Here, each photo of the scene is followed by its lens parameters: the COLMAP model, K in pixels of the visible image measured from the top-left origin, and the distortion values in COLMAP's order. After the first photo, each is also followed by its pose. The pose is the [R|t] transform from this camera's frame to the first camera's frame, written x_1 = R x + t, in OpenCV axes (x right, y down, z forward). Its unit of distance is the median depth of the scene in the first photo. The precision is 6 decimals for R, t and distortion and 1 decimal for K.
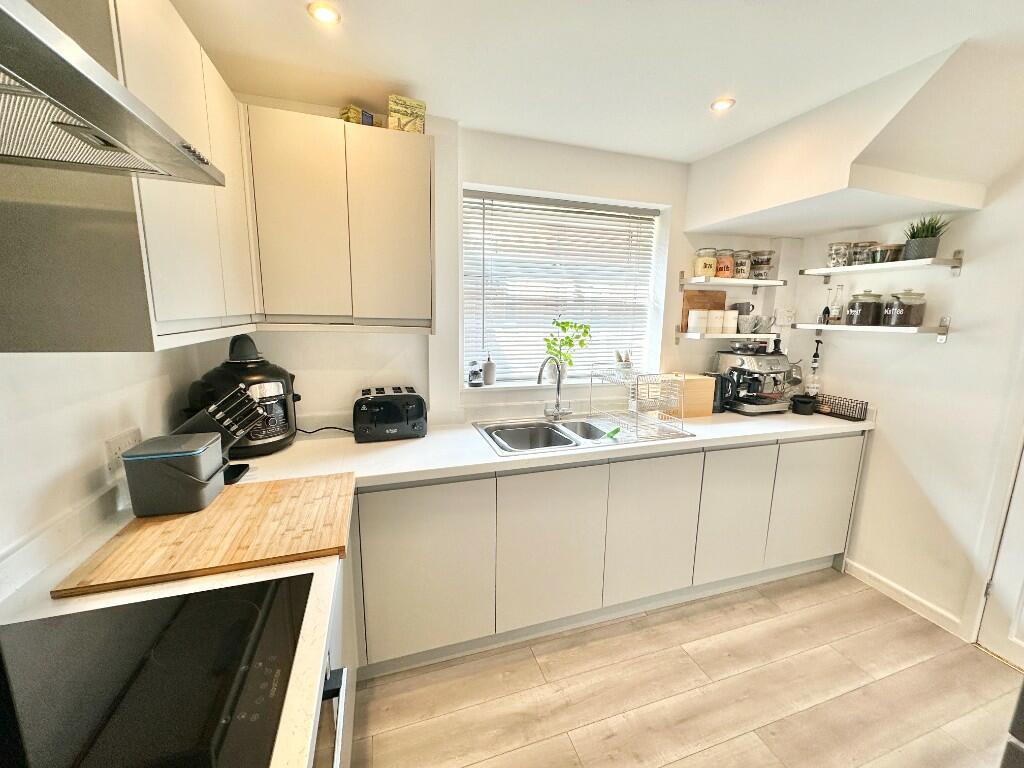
lens RADIAL K [[409.6, 0, 512.3], [0, 409.6, 382.7], [0, 0, 1]] dist [-0.001426, 0.000446]
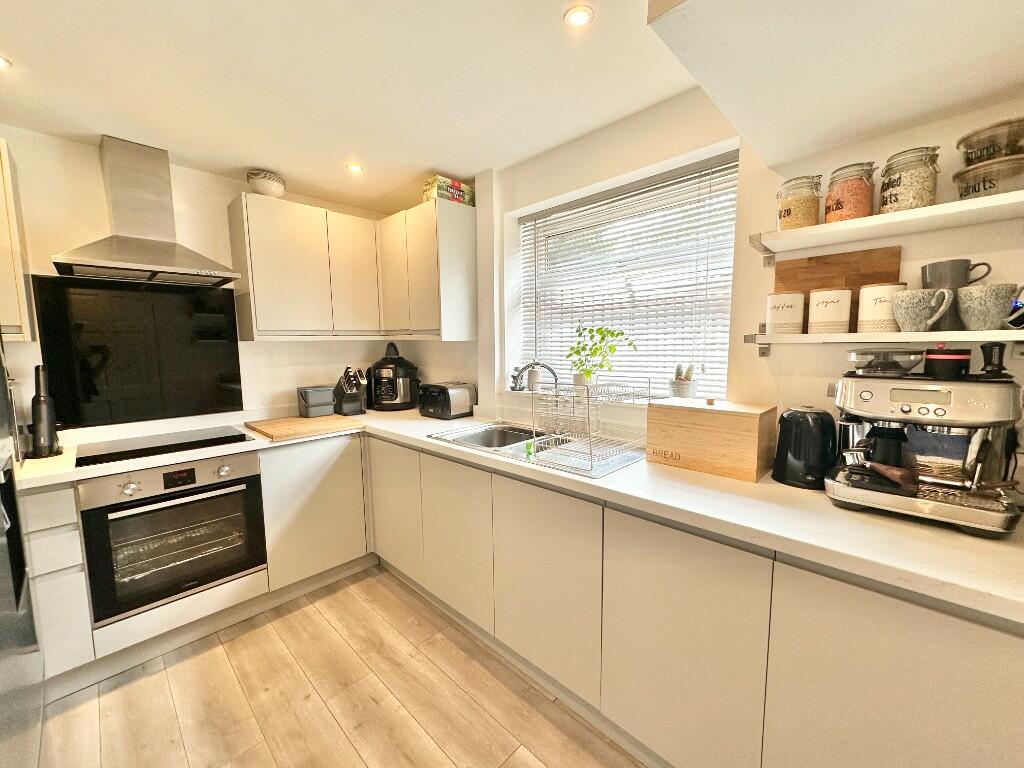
lens RADIAL K [[409.6, 0, 511.3], [0, 409.6, 385.6], [0, 0, 1]] dist [-0.001426, 0.000446]
pose [[0.459228, 0.063733, -0.886029, 0.858417], [-0.142795, 0.989748, -0.002817, 0.001404], [0.876766, 0.127814, 0.463621, 0.470351]]
